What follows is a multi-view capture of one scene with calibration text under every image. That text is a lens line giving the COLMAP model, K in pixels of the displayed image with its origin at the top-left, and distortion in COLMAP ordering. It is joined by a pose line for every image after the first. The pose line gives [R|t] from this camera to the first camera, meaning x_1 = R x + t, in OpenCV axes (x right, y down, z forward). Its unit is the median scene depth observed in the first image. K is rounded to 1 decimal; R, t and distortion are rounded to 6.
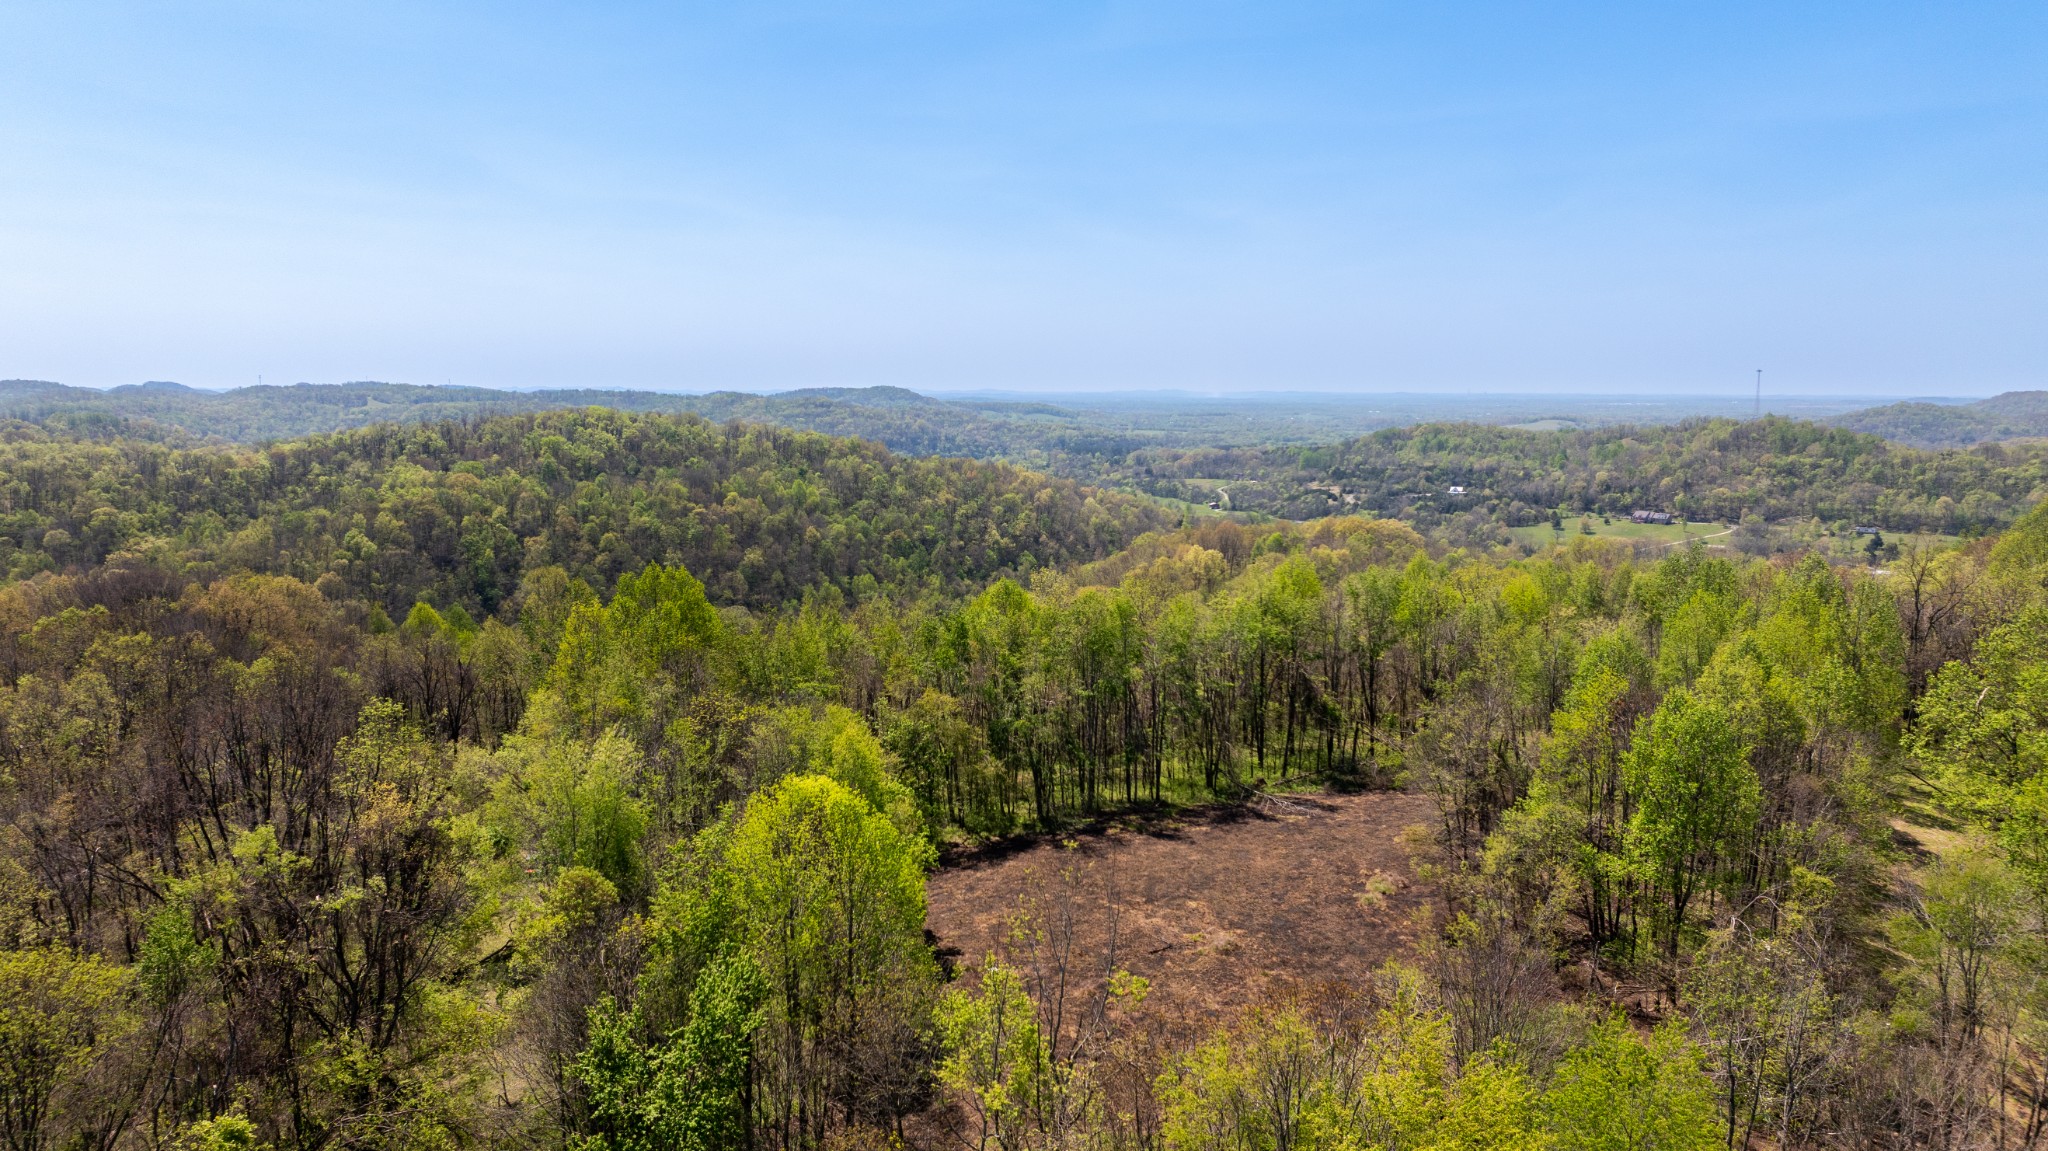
lens RADIAL K [[1451.4, 0, 1036.6], [0, 1451.4, 568.8], [0, 0, 1]] dist [-0.018905, 0.013377]
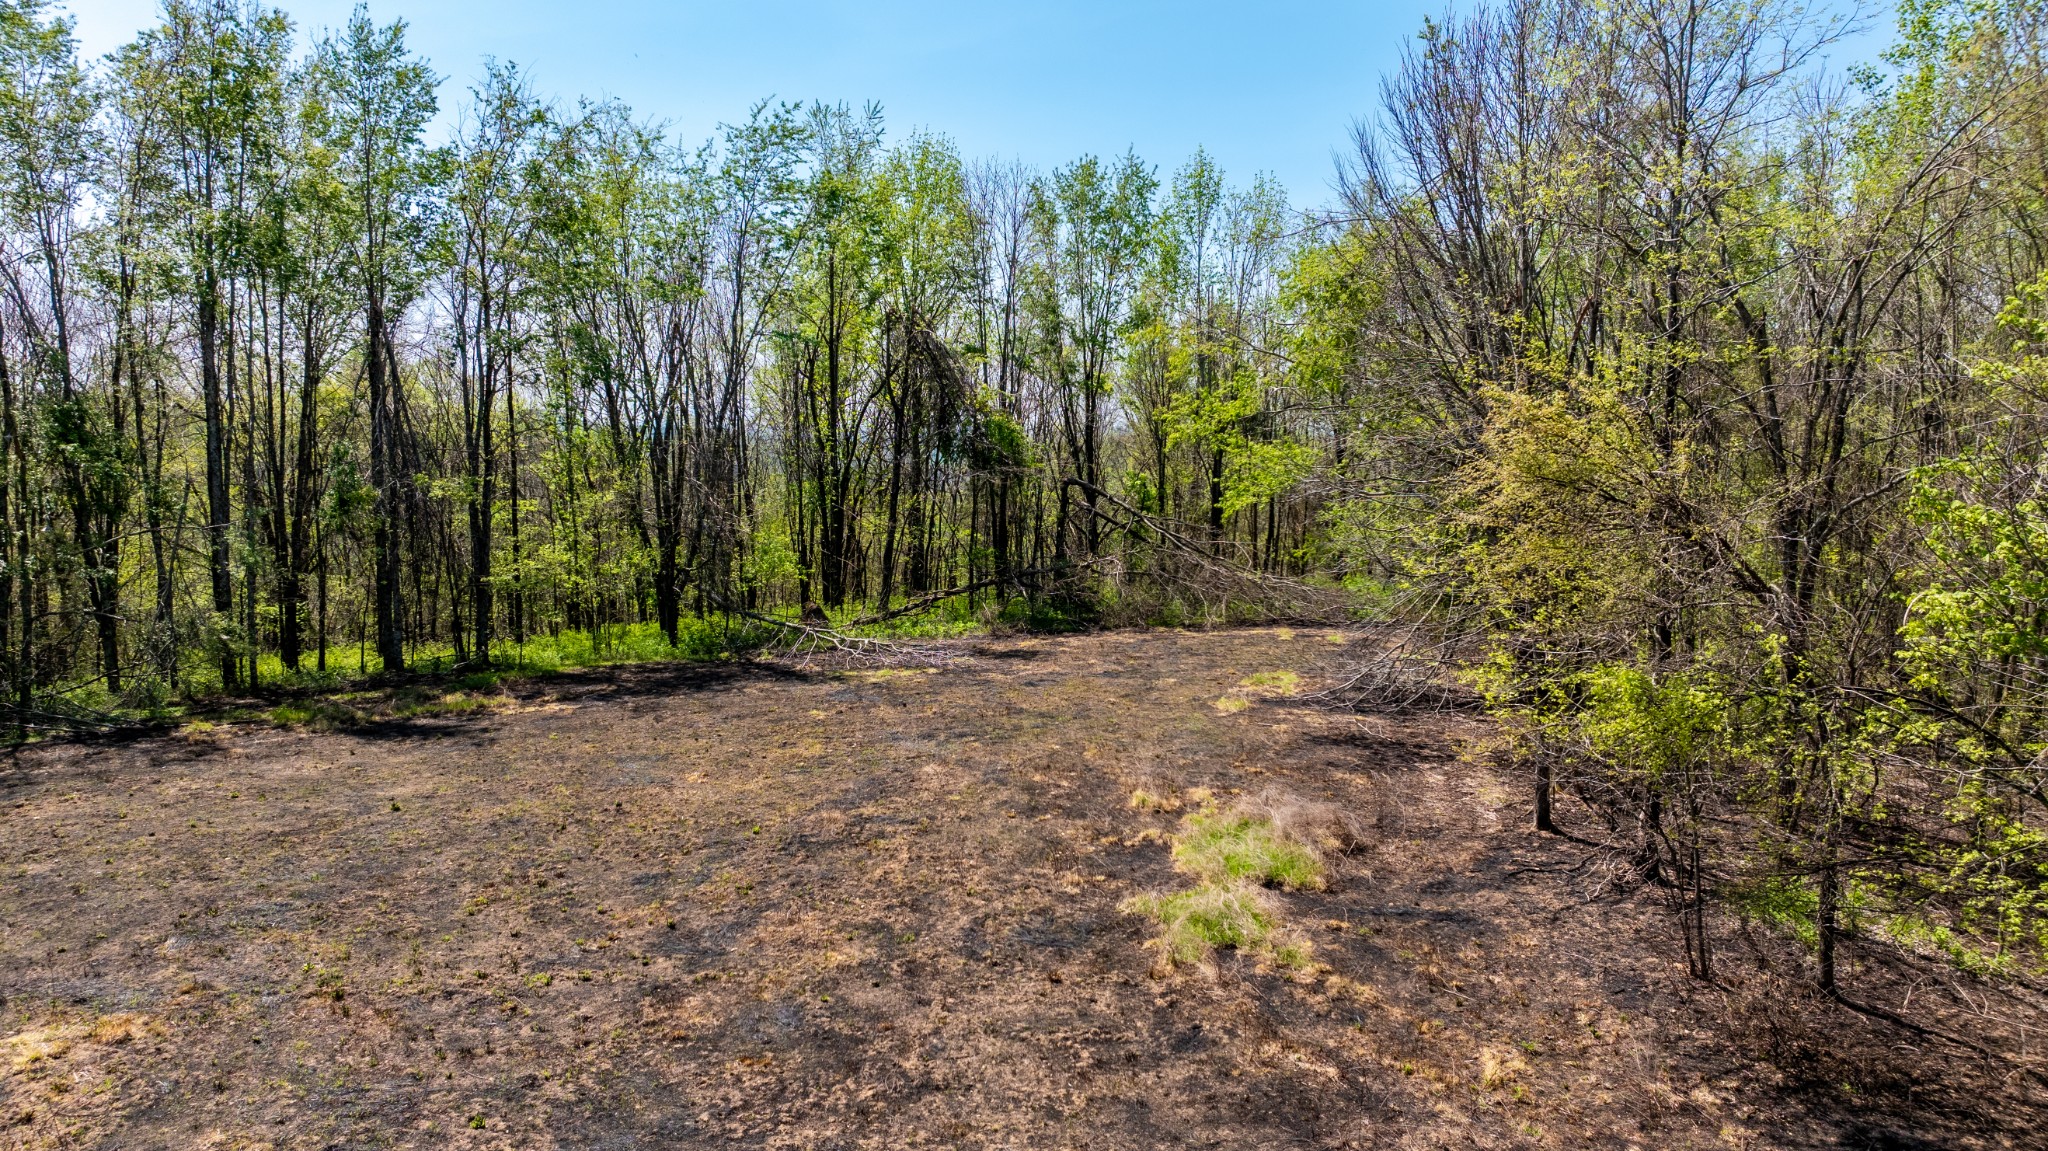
lens RADIAL K [[1451.4, 0, 1021.4], [0, 1451.4, 572.8], [0, 0, 1]] dist [-0.018905, 0.013377]
pose [[0.978236, -0.019669, 0.206562, 0.020301], [0.023757, 0.999568, -0.017330, 0.022280], [-0.206132, 0.021860, 0.978280, 0.098491]]
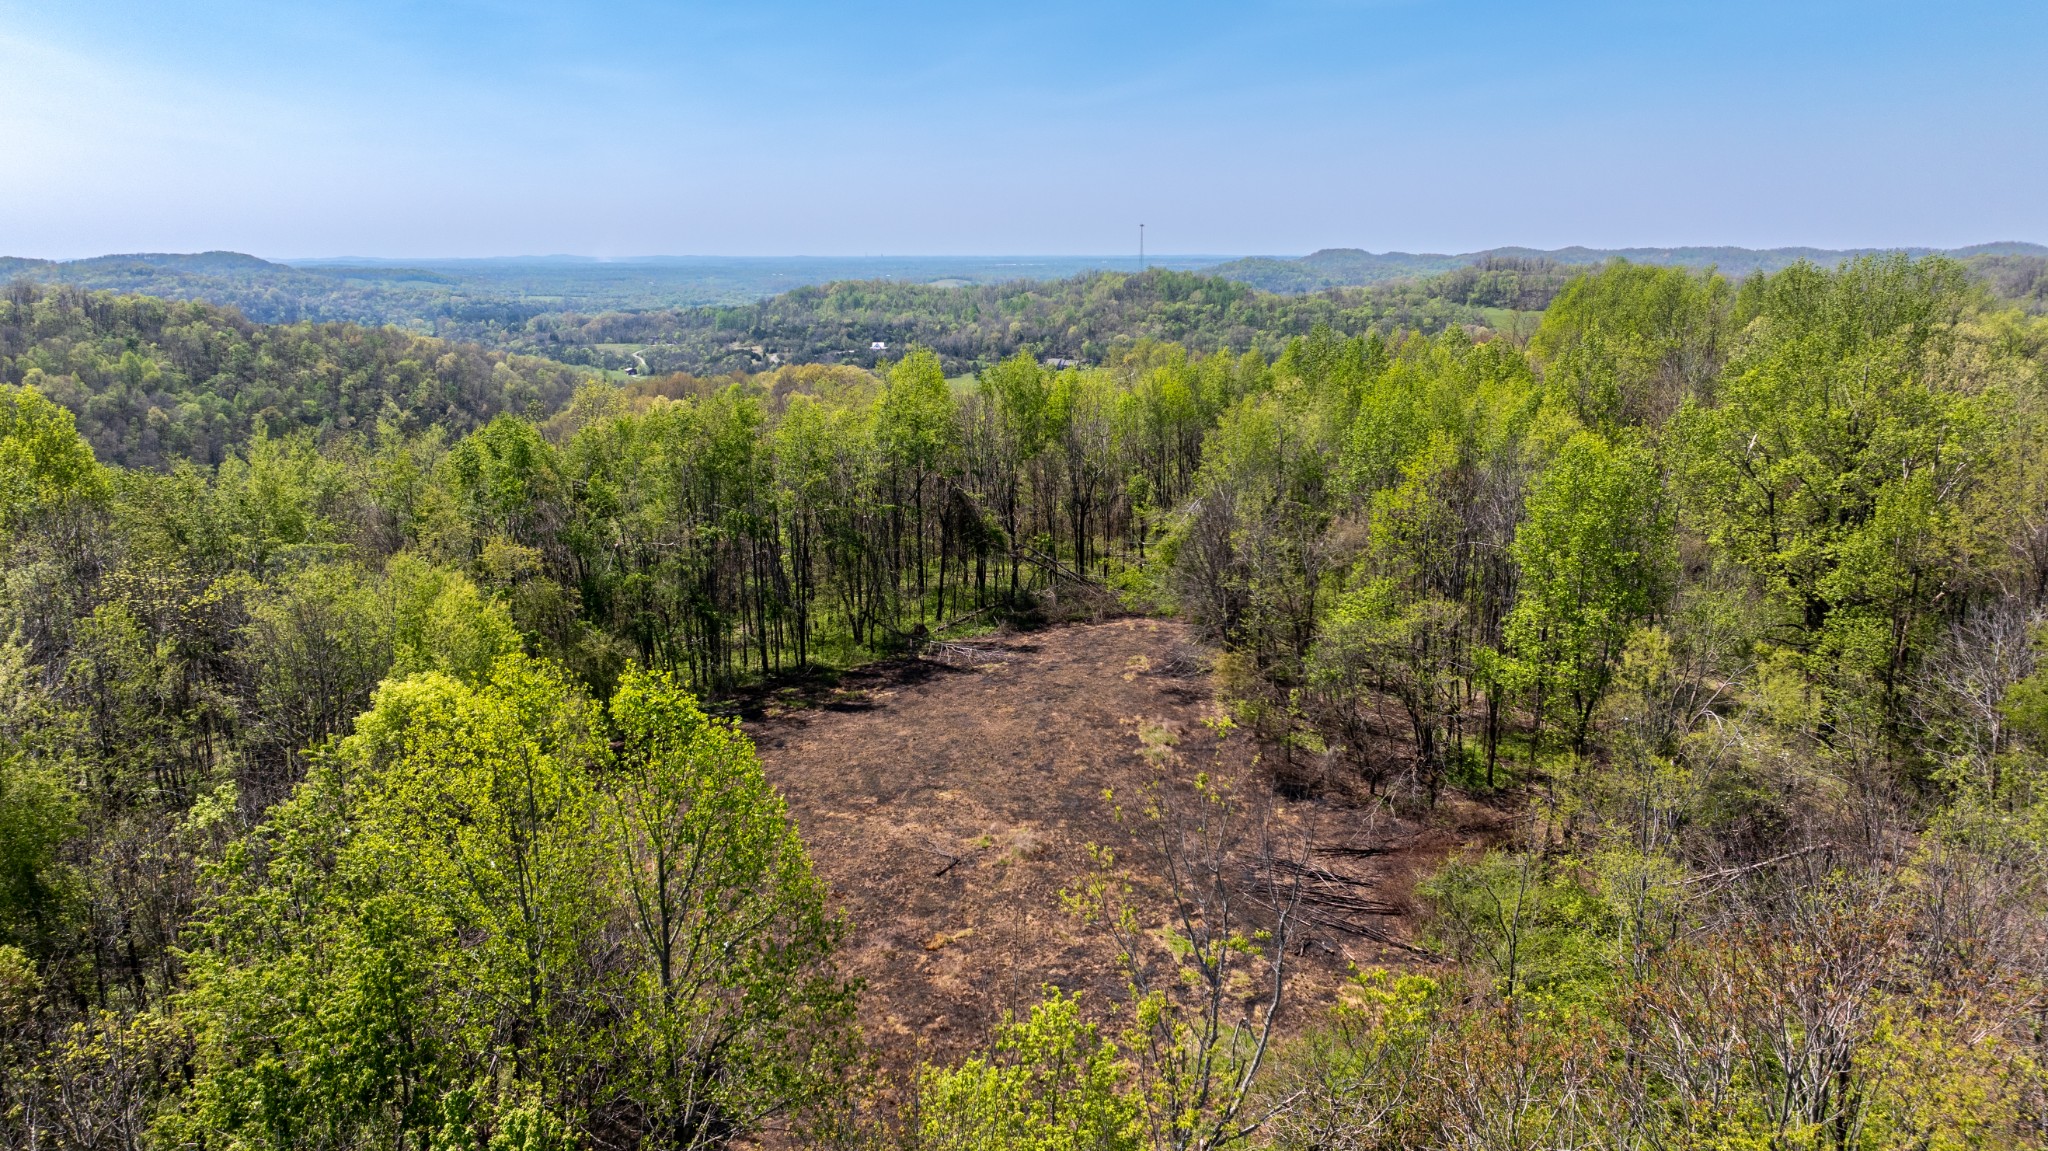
lens RADIAL K [[1451.4, 0, 1034.2], [0, 1451.4, 579.0], [0, 0, 1]] dist [-0.018905, 0.013377]
pose [[0.920658, -0.091492, 0.379497, -0.013553], [0.053950, 0.992639, 0.108432, 0.005745], [-0.386624, -0.079355, 0.918817, 0.038587]]
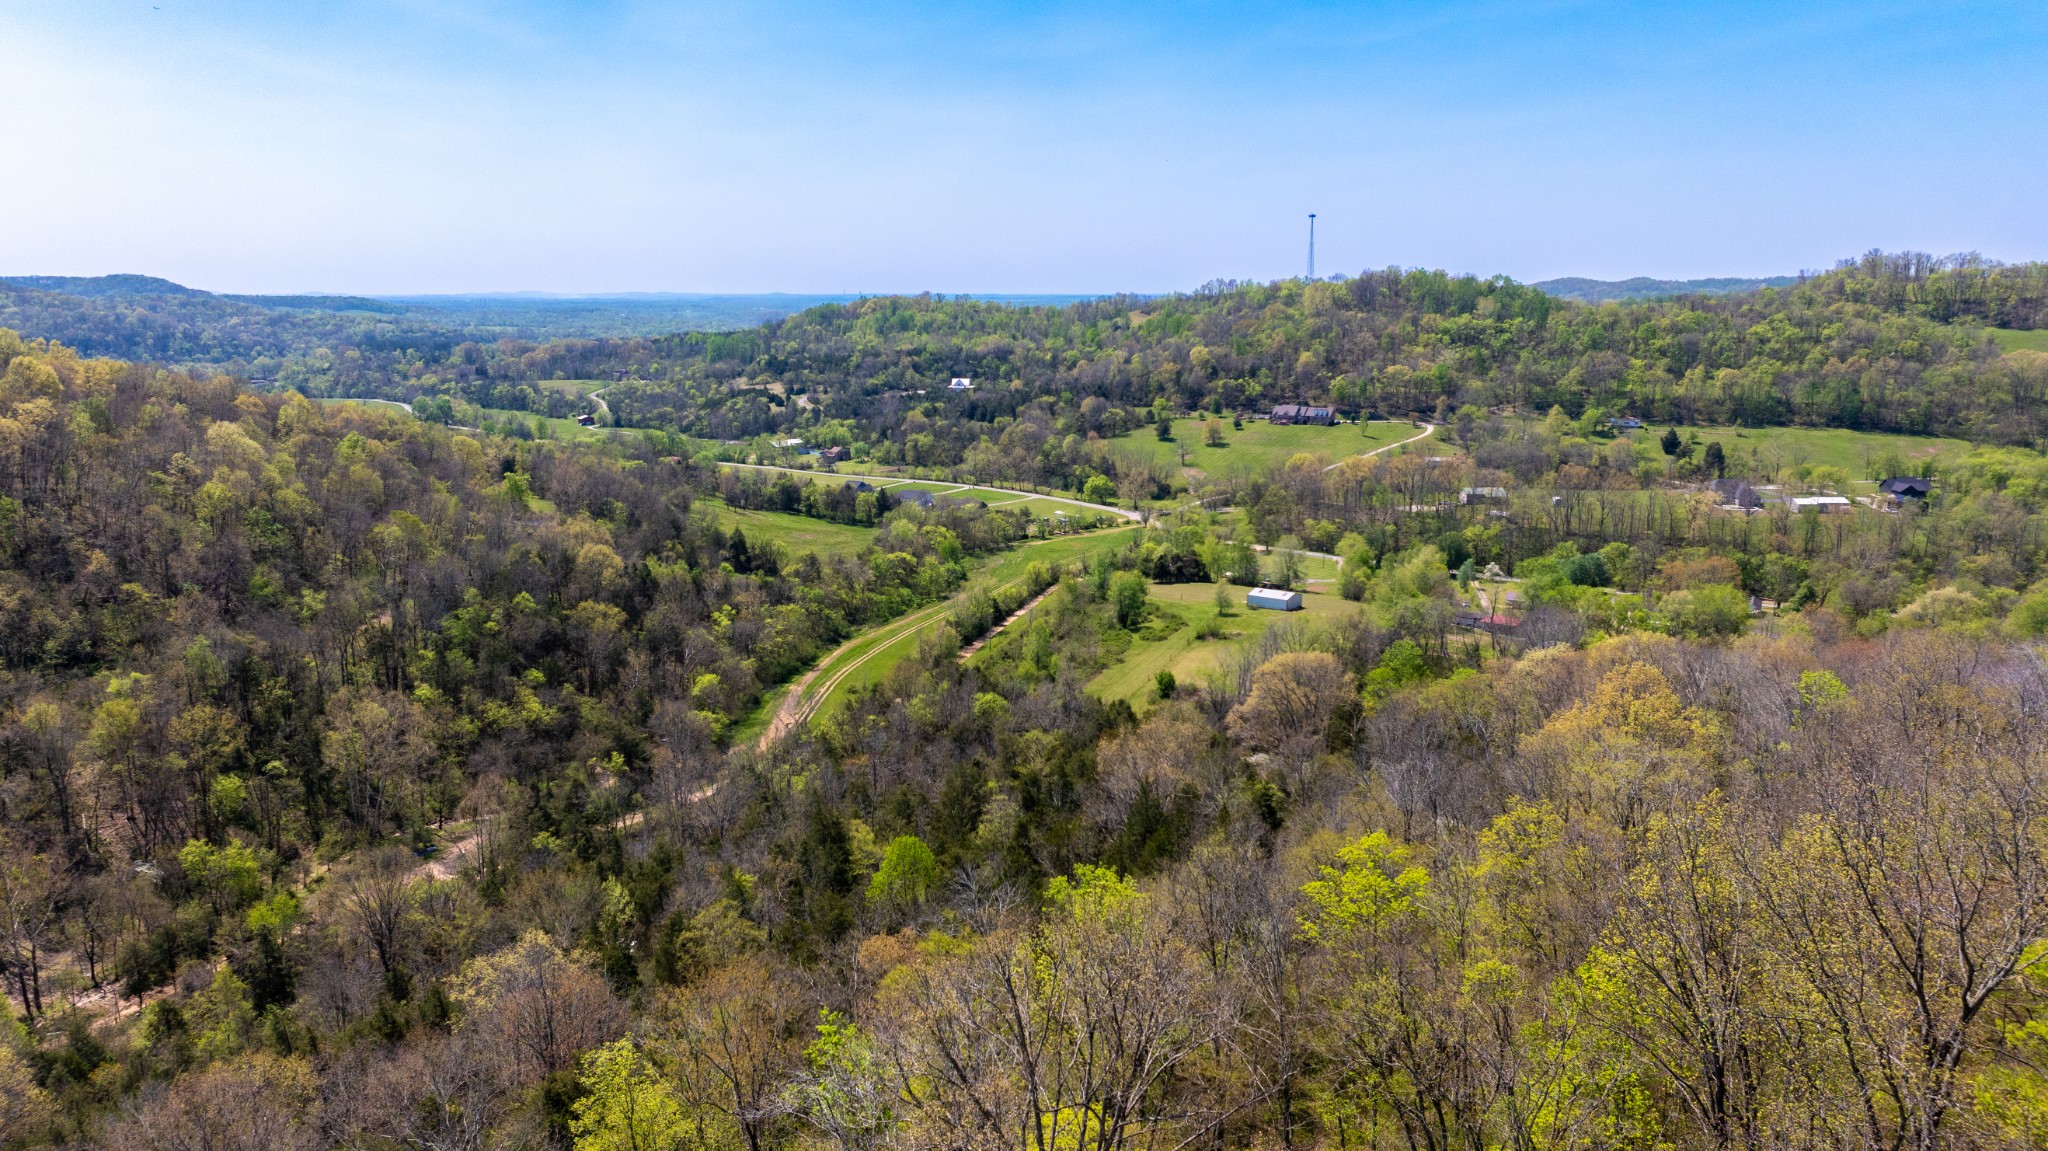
lens RADIAL K [[1451.4, 0, 1030.8], [0, 1451.4, 583.1], [0, 0, 1]] dist [-0.018905, 0.013377]
pose [[0.914372, -0.082407, 0.396399, 0.088649], [0.052480, 0.994931, 0.085779, -0.034392], [-0.401459, -0.057630, 0.914062, 0.692945]]
